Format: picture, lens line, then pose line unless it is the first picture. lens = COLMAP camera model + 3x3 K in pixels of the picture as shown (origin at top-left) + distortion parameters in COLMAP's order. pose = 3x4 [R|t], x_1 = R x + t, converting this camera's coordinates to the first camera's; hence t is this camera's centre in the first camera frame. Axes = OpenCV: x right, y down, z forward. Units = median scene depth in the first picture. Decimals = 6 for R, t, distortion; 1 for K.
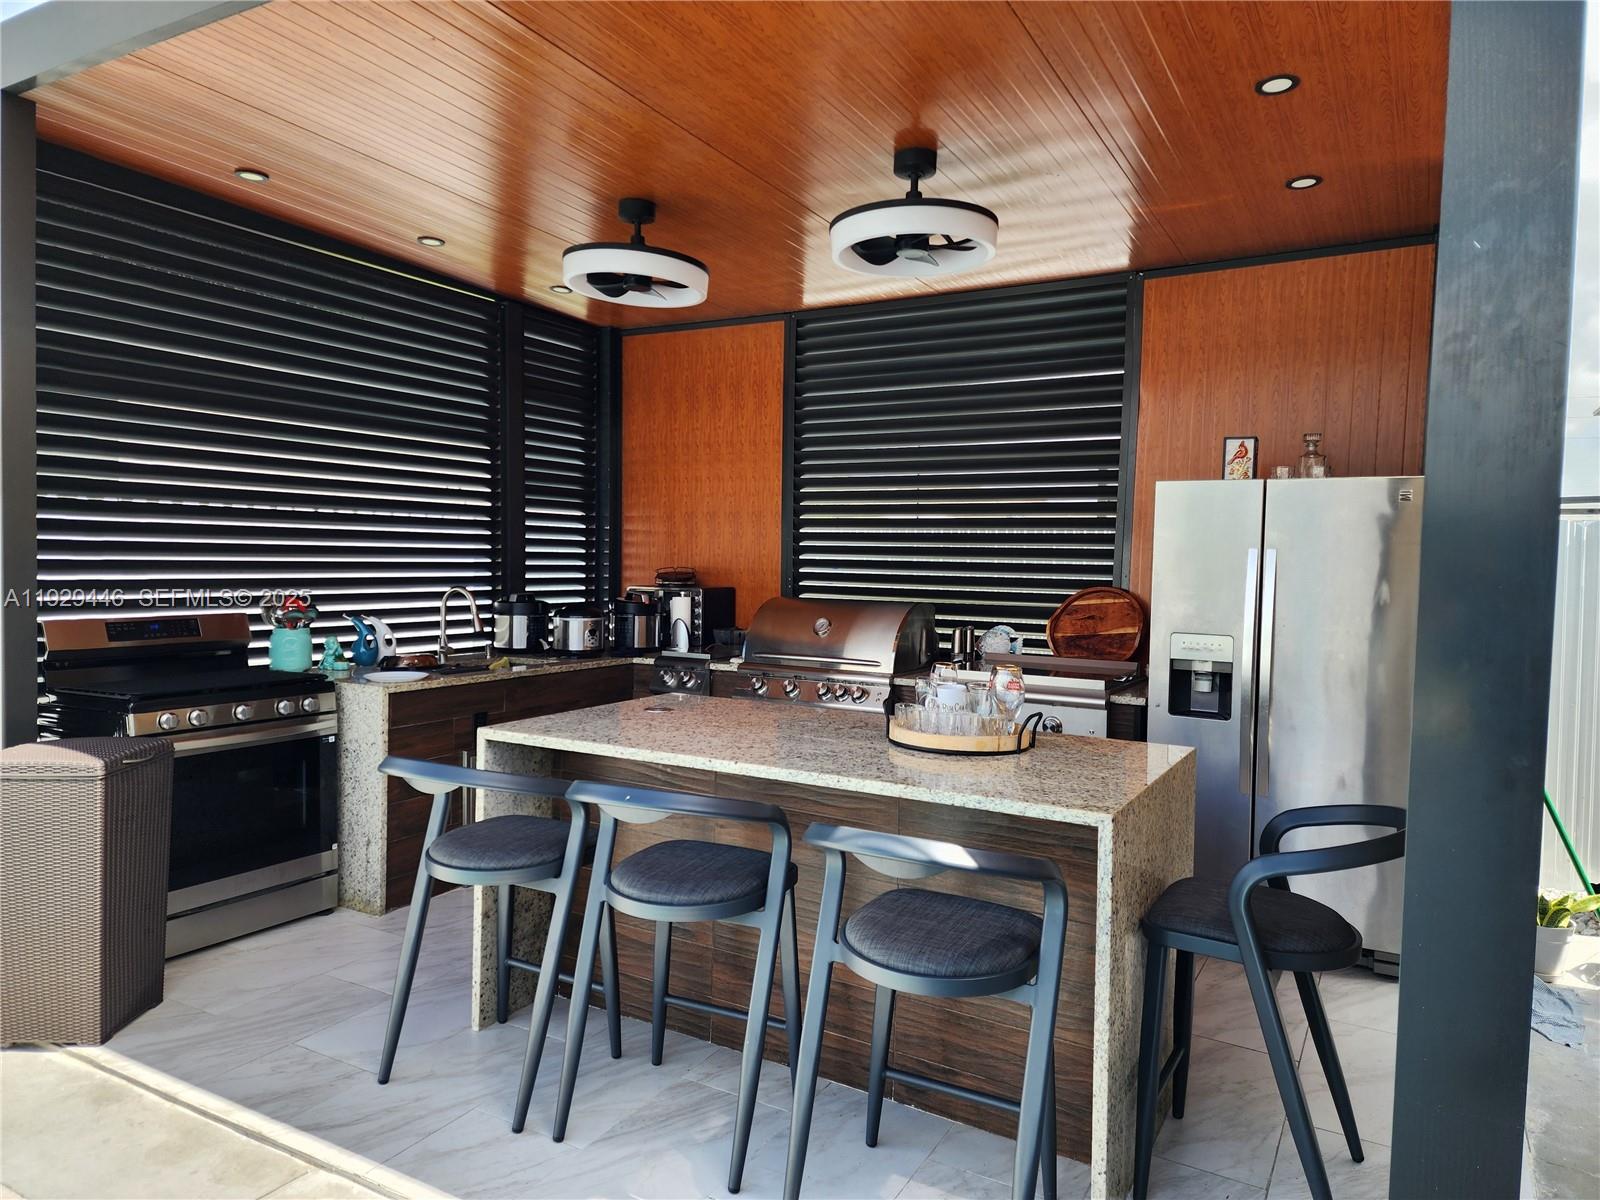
lens RADIAL K [[1064.9, 0, 802.3], [0, 1064.9, 604.6], [0, 0, 1]] dist [0.075453, -0.077118]
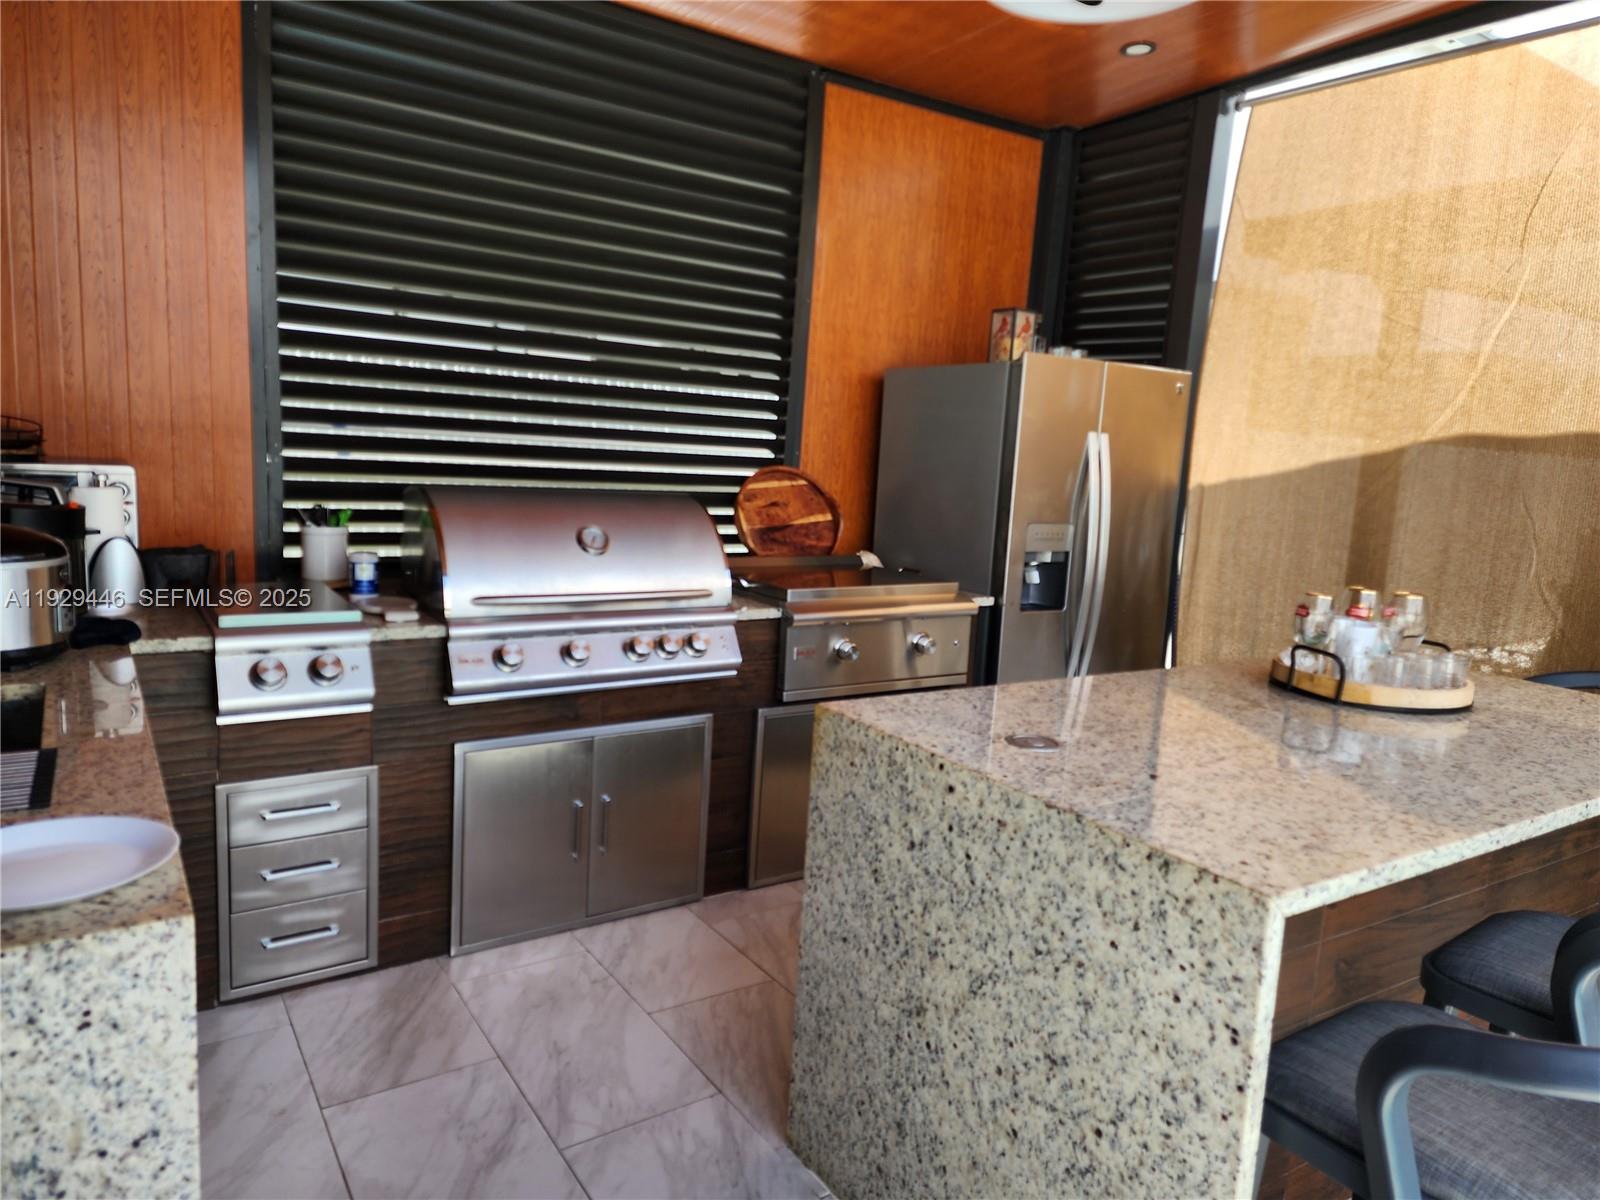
lens RADIAL K [[1060.5, 0, 803.0], [0, 1060.5, 598.5], [0, 0, 1]] dist [0.079218, -0.054754]
pose [[0.440036, -0.122741, 0.889552, -0.601042], [-0.007040, 0.990113, 0.140099, -0.040205], [-0.897952, -0.067911, 0.434822, 0.830777]]
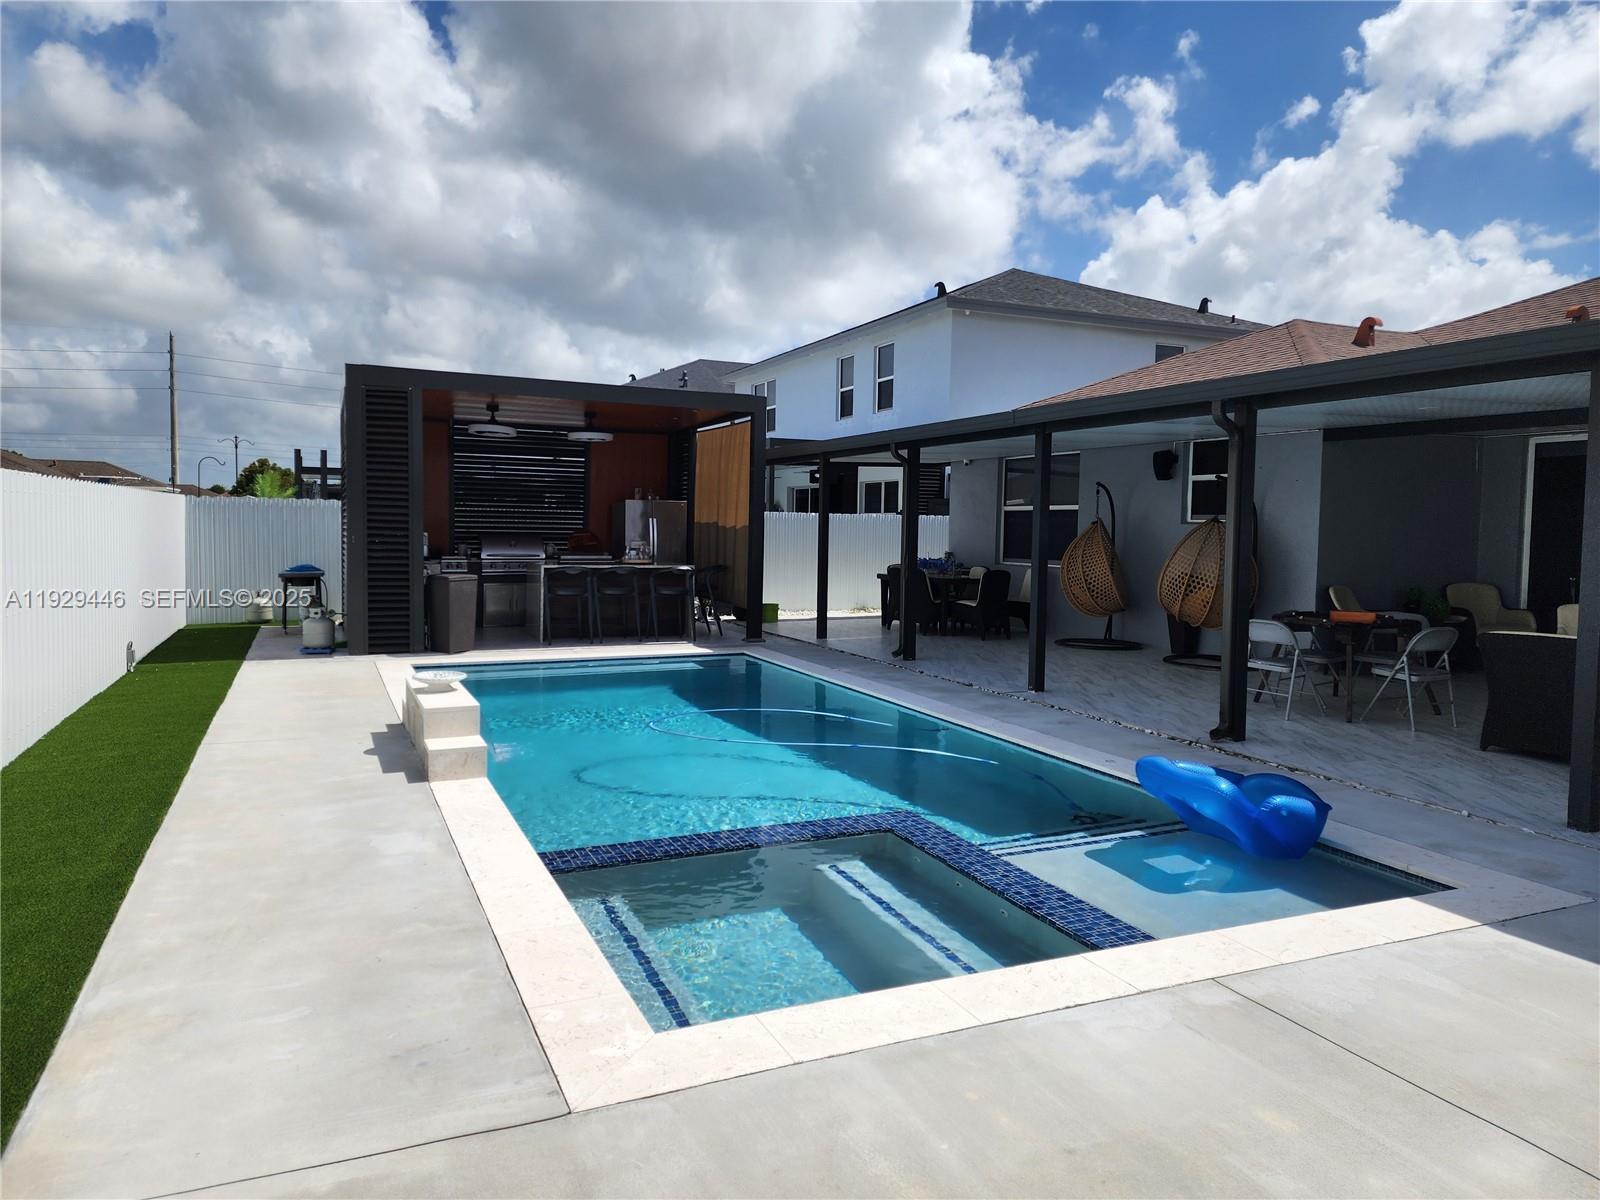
lens RADIAL K [[1060.5, 0, 803.0], [0, 1060.5, 598.5], [0, 0, 1]] dist [0.079218, -0.054754]
pose [[0.577826, -0.064337, 0.813620, -2.446031], [0.030730, 0.997896, 0.057084, 0.034098], [-0.815581, -0.007982, 0.578587, -1.690990]]
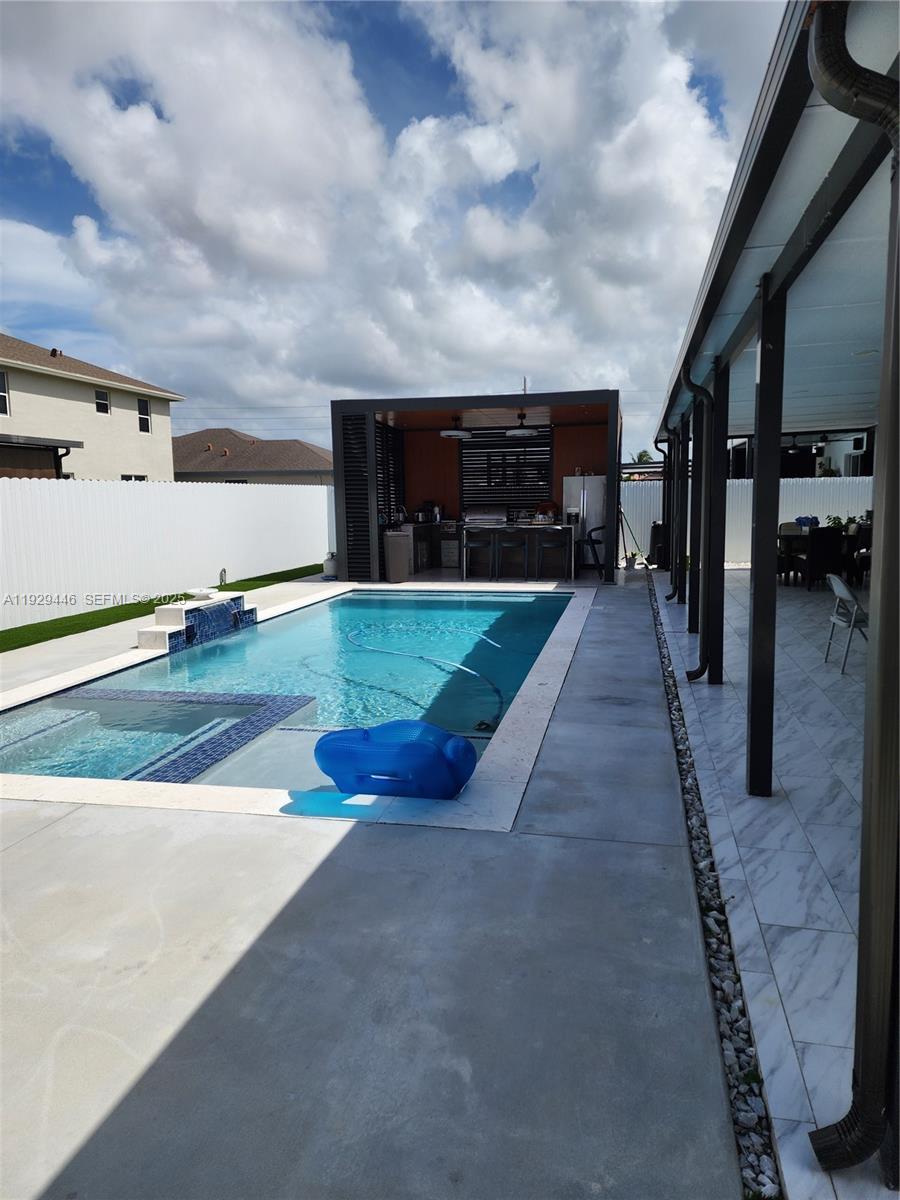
lens RADIAL K [[795.4, 0, 463.5], [0, 795.4, 590.5], [0, 0, 1]] dist [0.079218, -0.054754]
pose [[0.949901, -0.067360, 0.305206, -1.351040], [0.044877, 0.995776, 0.080098, 0.097206], [-0.309312, -0.062389, 0.948912, -2.538285]]
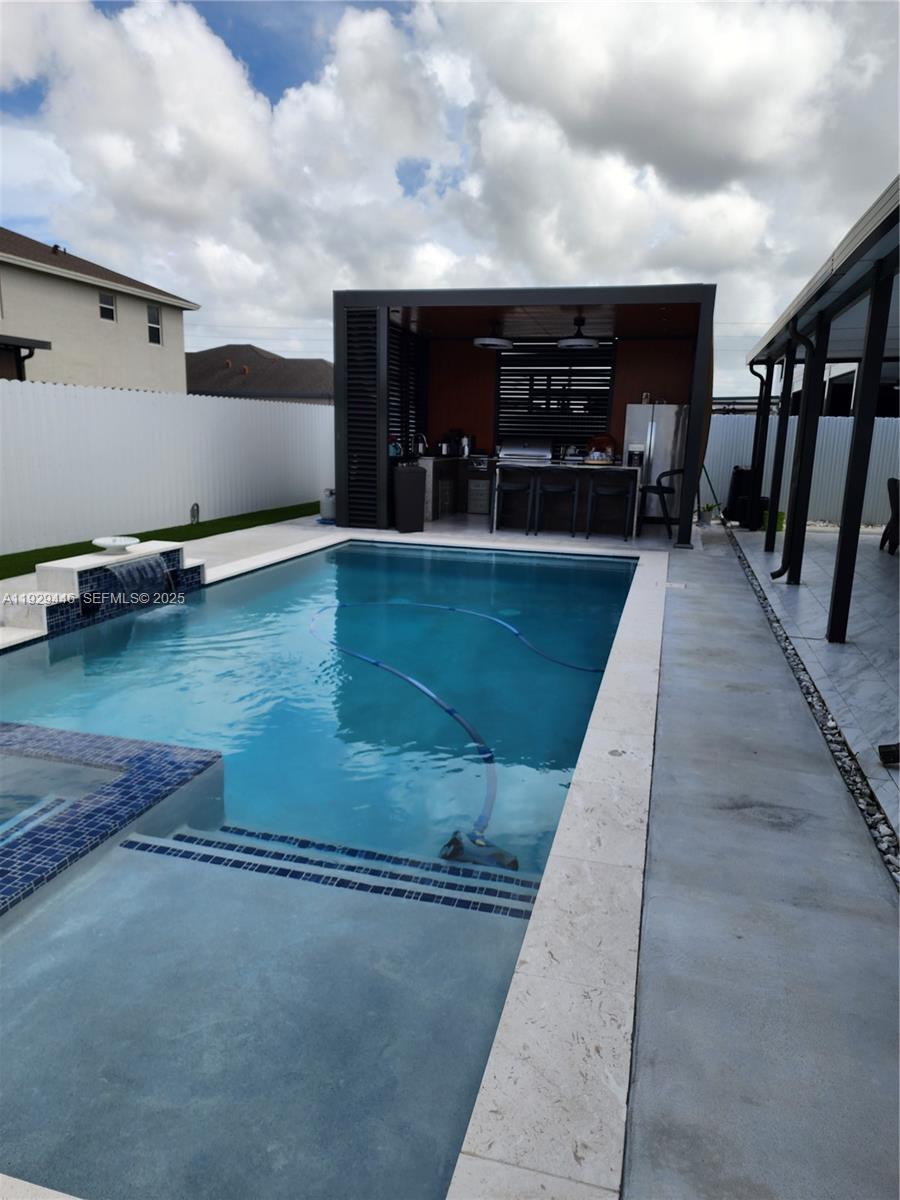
lens RADIAL K [[804.3, 0, 450.0], [0, 804.3, 600.0], [0, 0, 1]] dist [0.071580, -0.073160]
pose [[0.967868, -0.046125, 0.247193, -1.125174], [0.004129, 0.985816, 0.167781, 0.094493], [-0.251426, -0.161369, 0.954330, -1.877264]]
